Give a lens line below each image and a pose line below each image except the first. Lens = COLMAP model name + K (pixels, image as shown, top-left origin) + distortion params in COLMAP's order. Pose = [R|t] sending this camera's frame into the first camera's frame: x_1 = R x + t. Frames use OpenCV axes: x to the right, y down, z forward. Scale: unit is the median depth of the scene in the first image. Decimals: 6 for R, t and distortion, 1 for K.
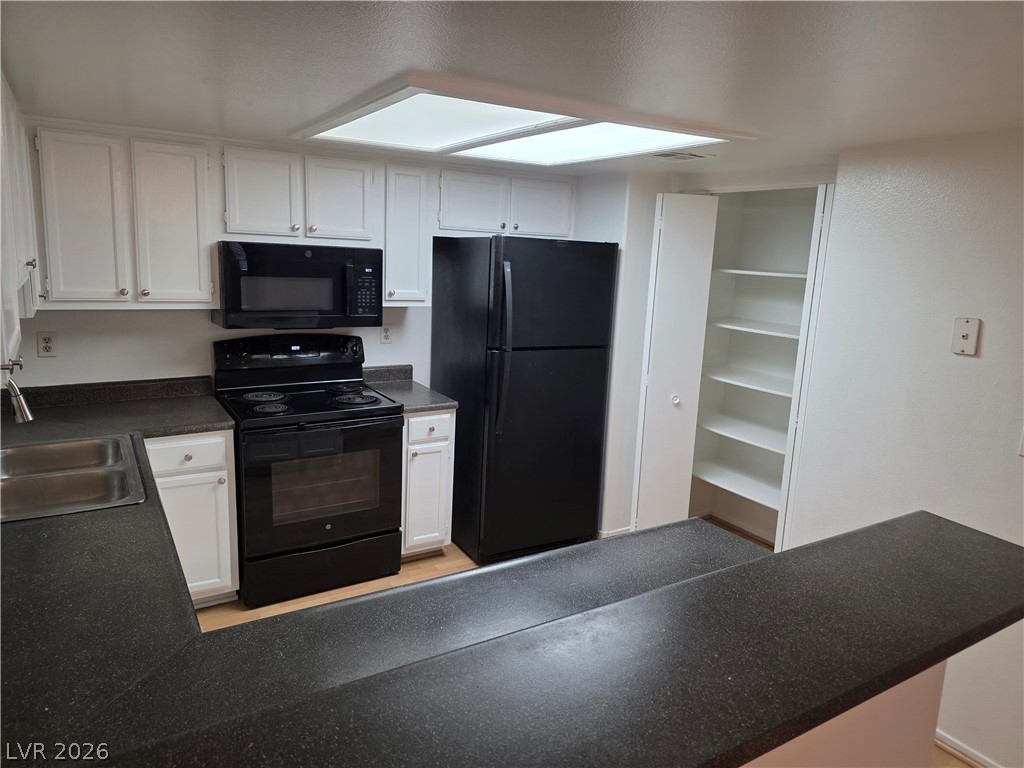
lens RADIAL K [[690.5, 0, 515.2], [0, 690.5, 379.2], [0, 0, 1]] dist [0.103265, -0.130795]
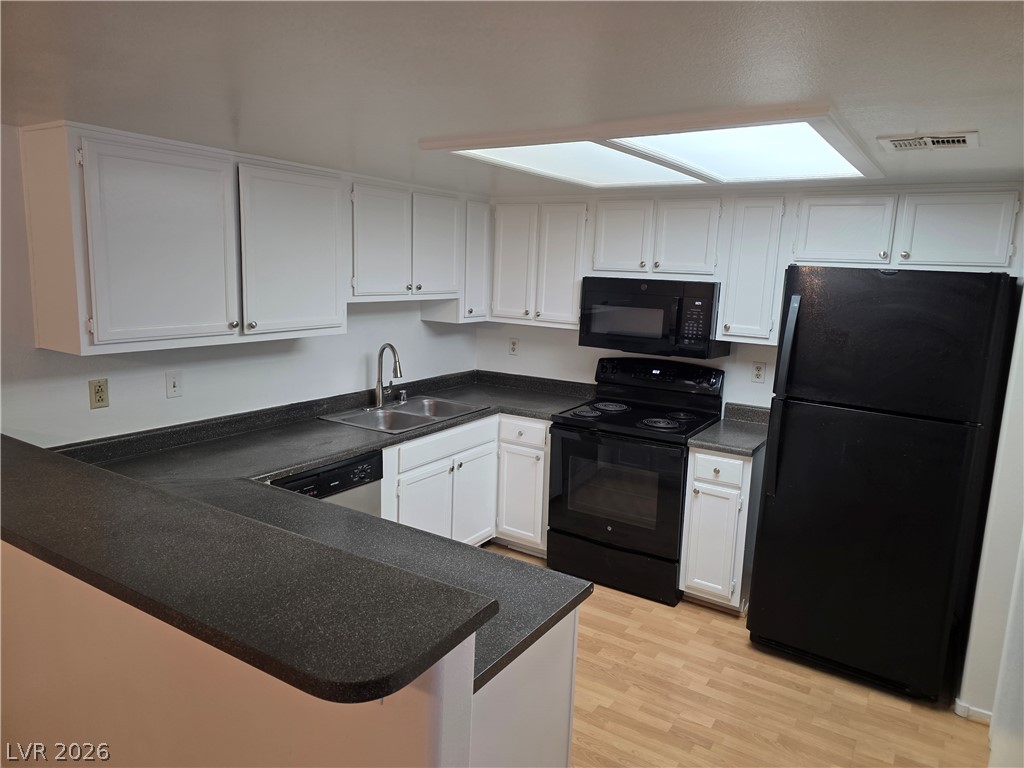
lens RADIAL K [[690.5, 0, 515.2], [0, 690.5, 379.2], [0, 0, 1]] dist [0.103265, -0.130795]
pose [[0.432271, 0.121570, -0.893511, 0.601318], [-0.187546, 0.981324, 0.042785, -0.039912], [0.882025, 0.149079, 0.446998, 0.319294]]
